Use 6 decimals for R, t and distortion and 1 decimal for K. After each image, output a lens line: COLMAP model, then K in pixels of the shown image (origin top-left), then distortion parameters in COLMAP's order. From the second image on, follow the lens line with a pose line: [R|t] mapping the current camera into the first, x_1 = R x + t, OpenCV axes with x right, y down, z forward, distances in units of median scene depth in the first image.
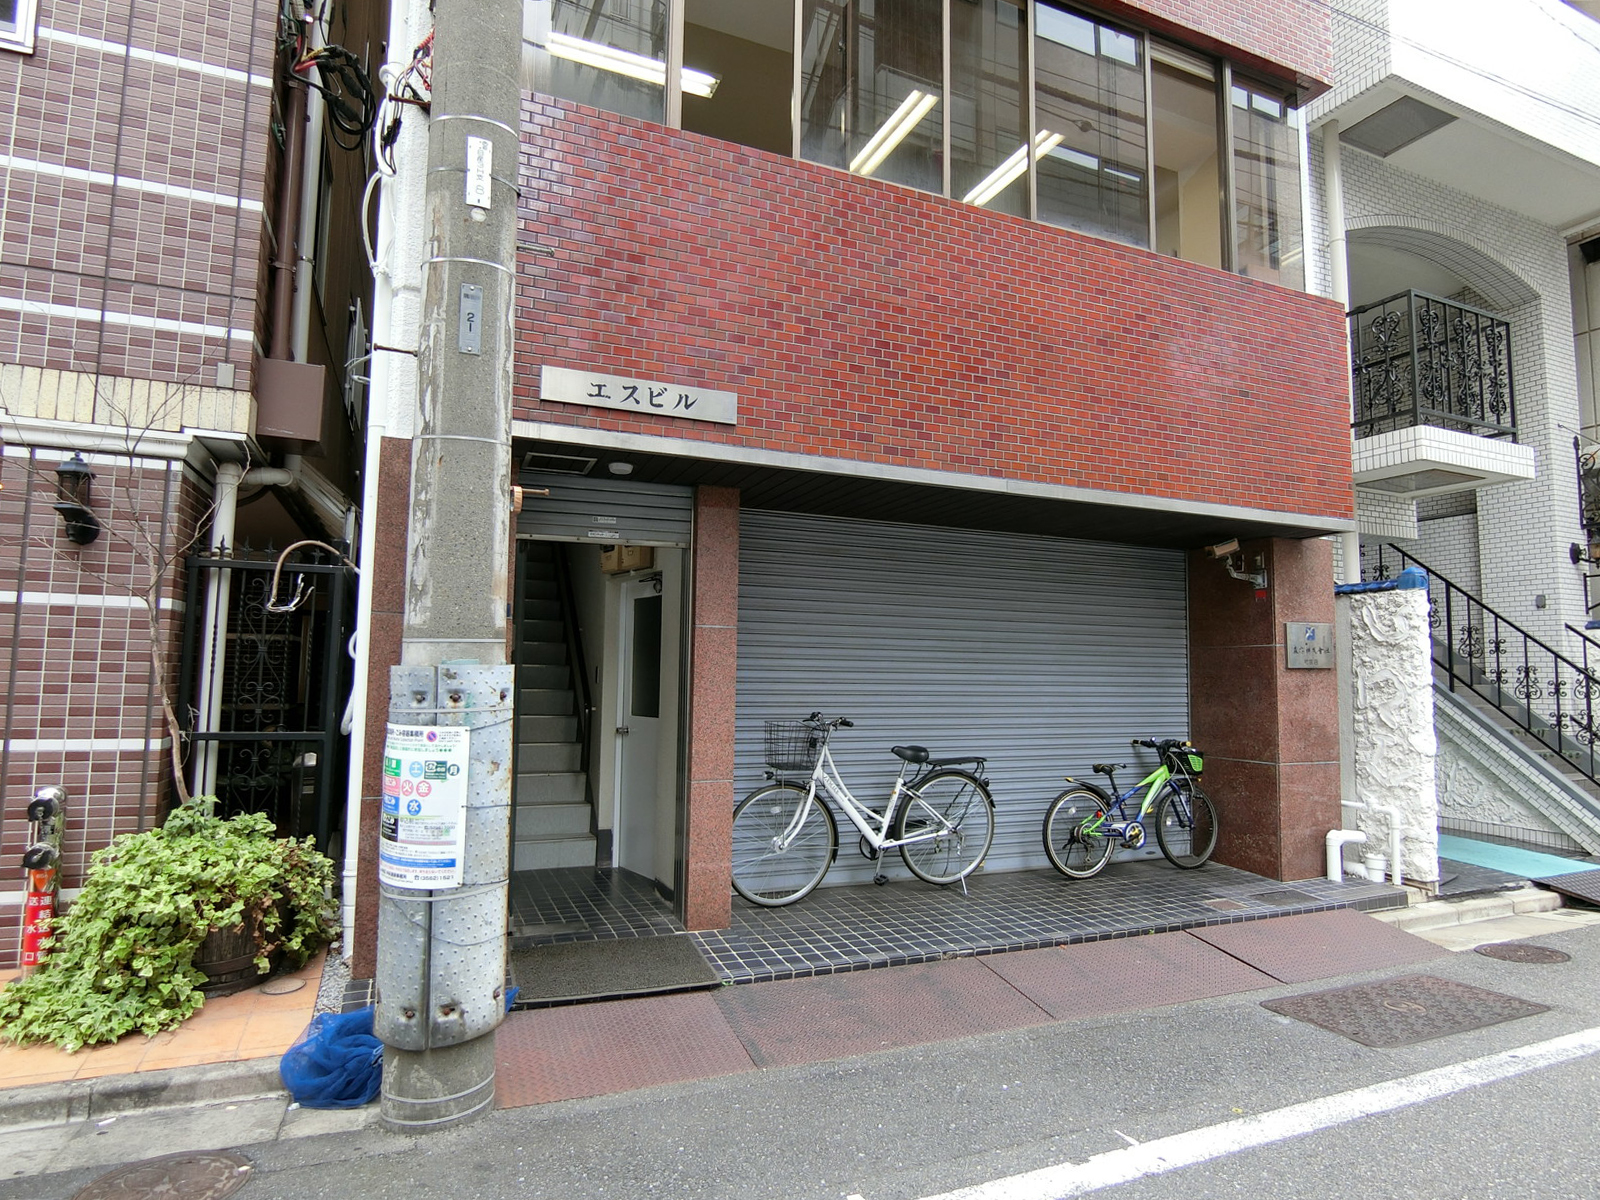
lens RADIAL K [[887.2, 0, 800.0], [0, 887.2, 600.0], [0, 0, 1]] dist [-0.017878, -0.000494]
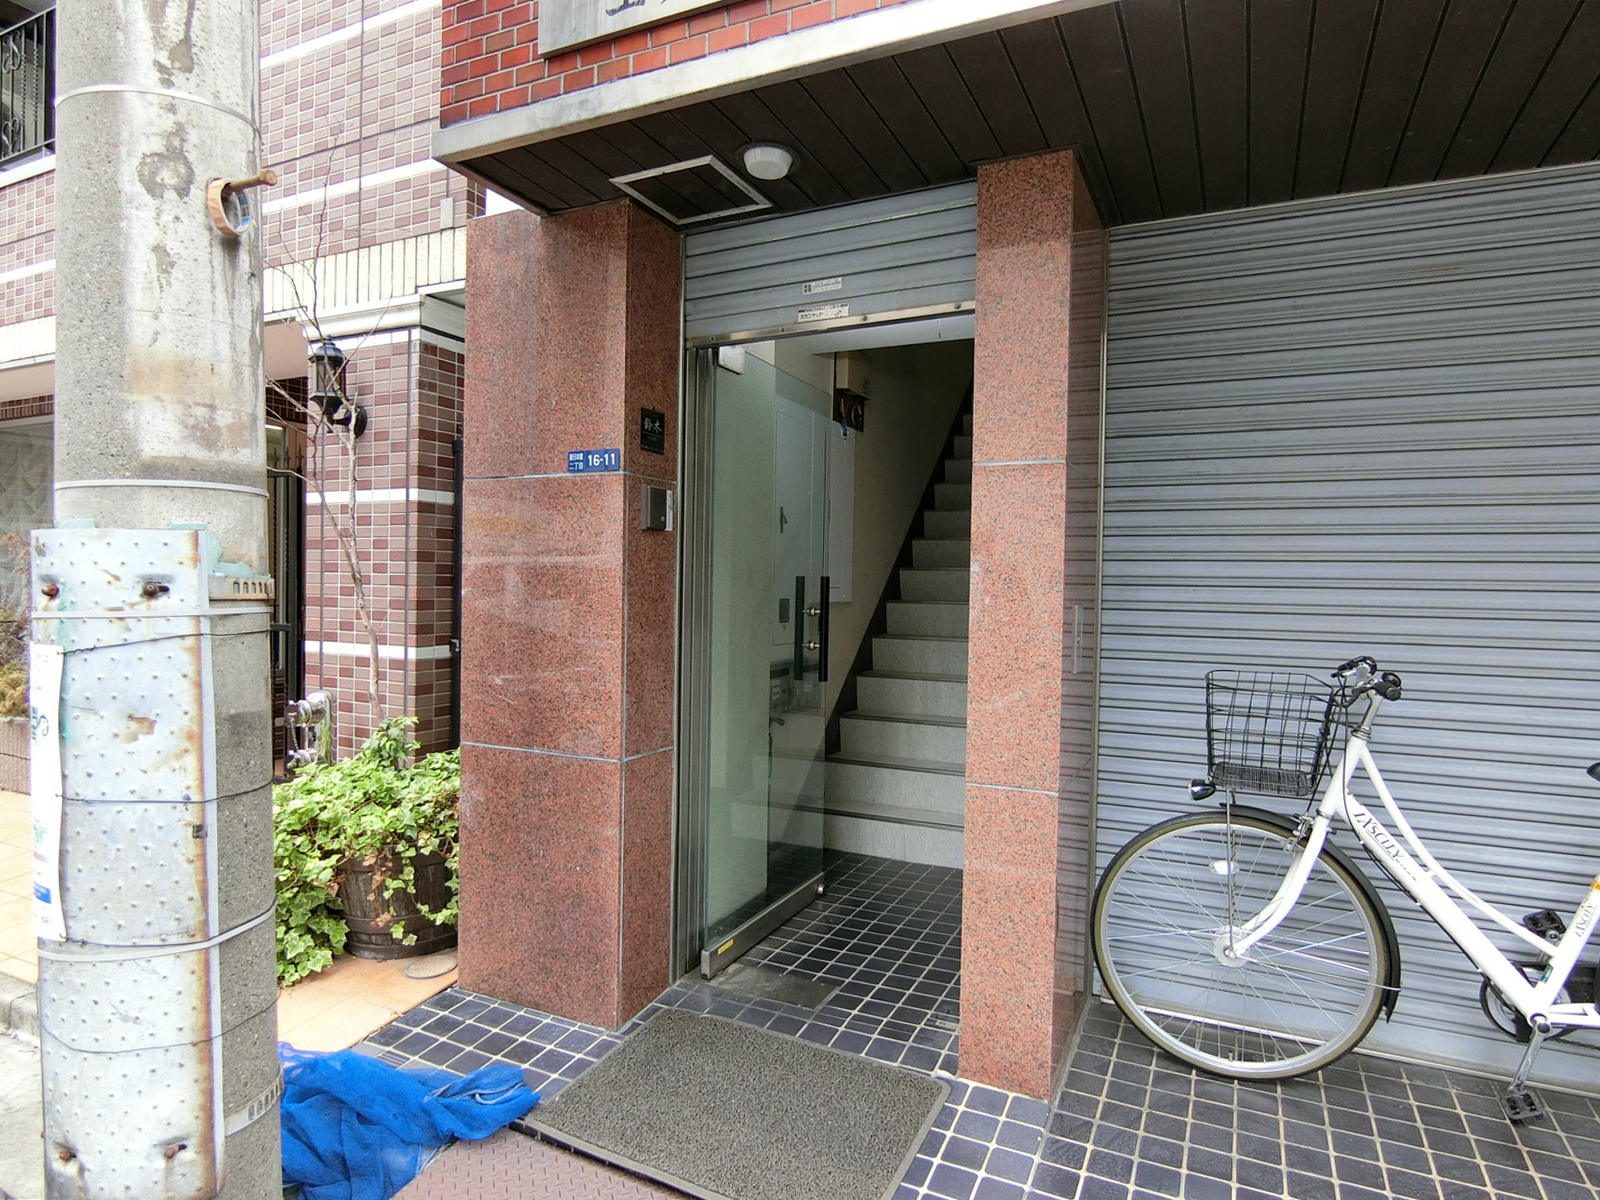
lens RADIAL K [[919.9, 0, 800.0], [0, 919.9, 600.0], [0, 0, 1]] dist [-0.017768, 0.000833]
pose [[0.660745, 0.007533, -0.750572, 0.200692], [0.058621, 0.996378, 0.061605, 0.068233], [0.748317, -0.084705, 0.657910, 0.614187]]
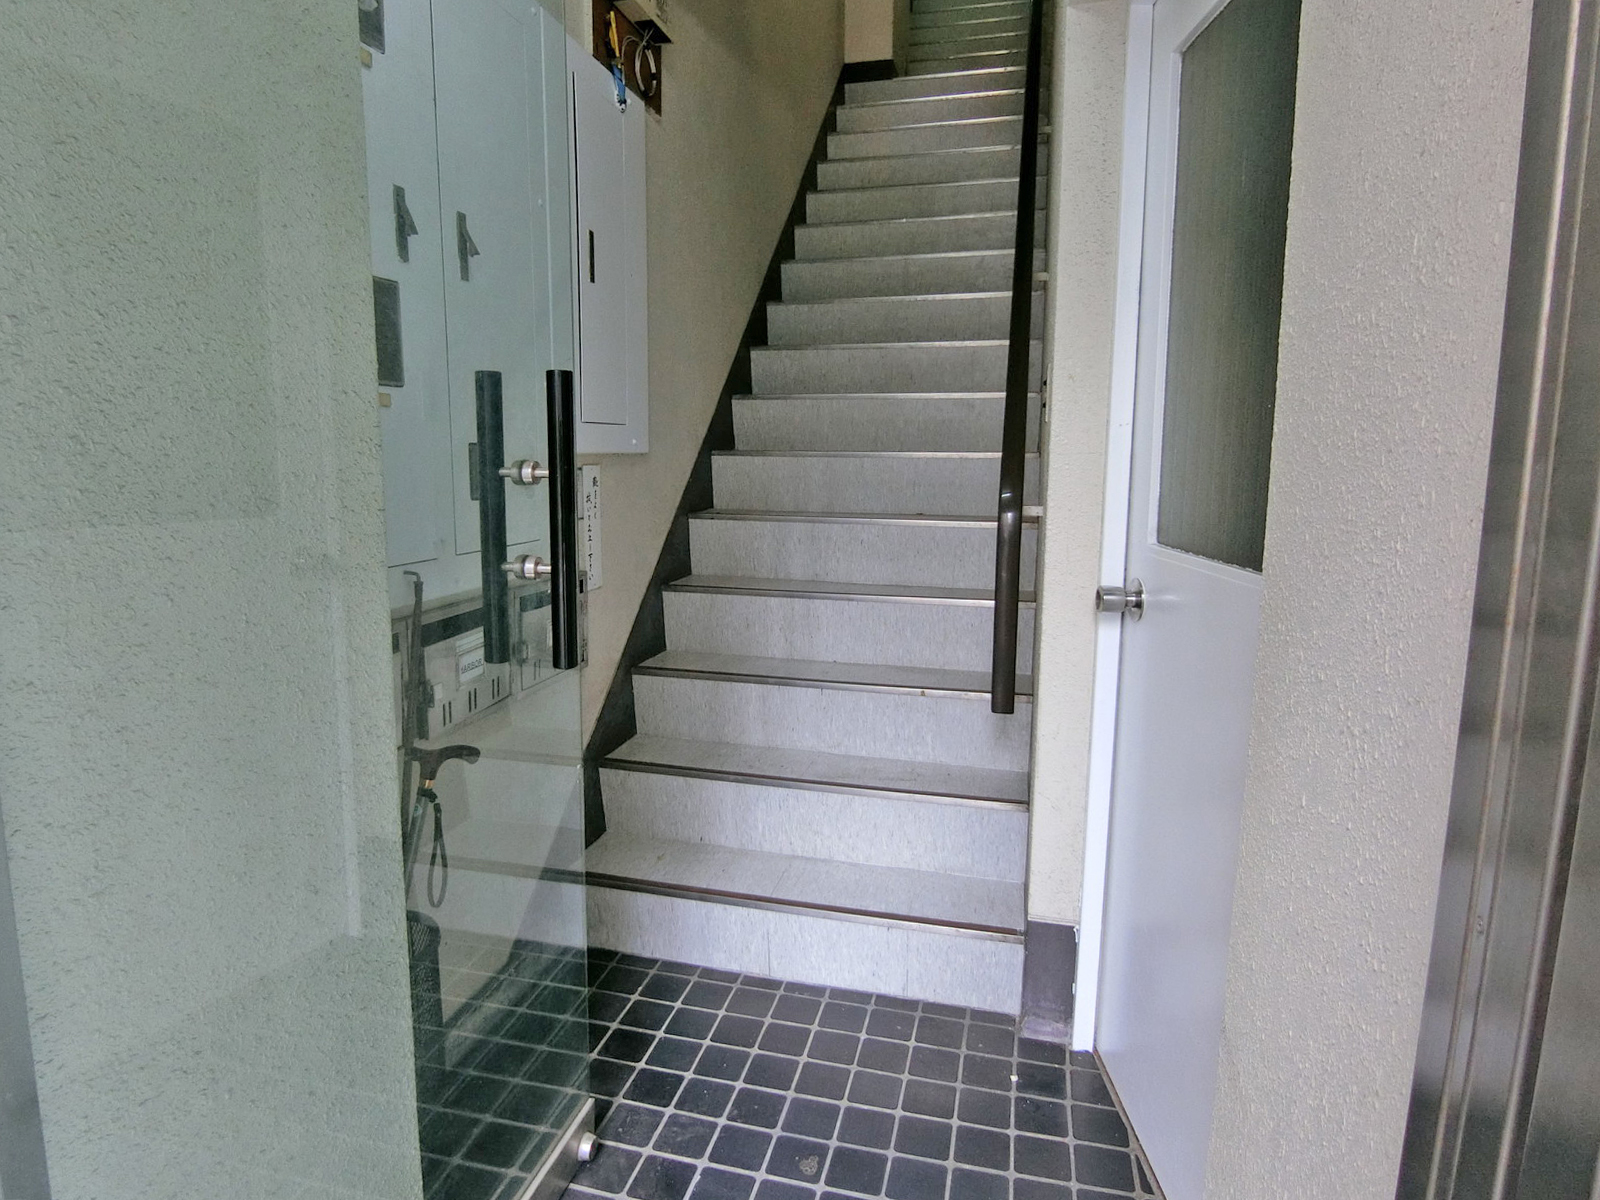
lens RADIAL K [[887.2, 0, 800.0], [0, 887.2, 600.0], [0, 0, 1]] dist [-0.017878, -0.000494]
pose [[0.799386, 0.090668, -0.593937, -0.162415], [0.054697, 0.973461, 0.222221, 0.113206], [0.598323, -0.210127, 0.773212, 0.984556]]
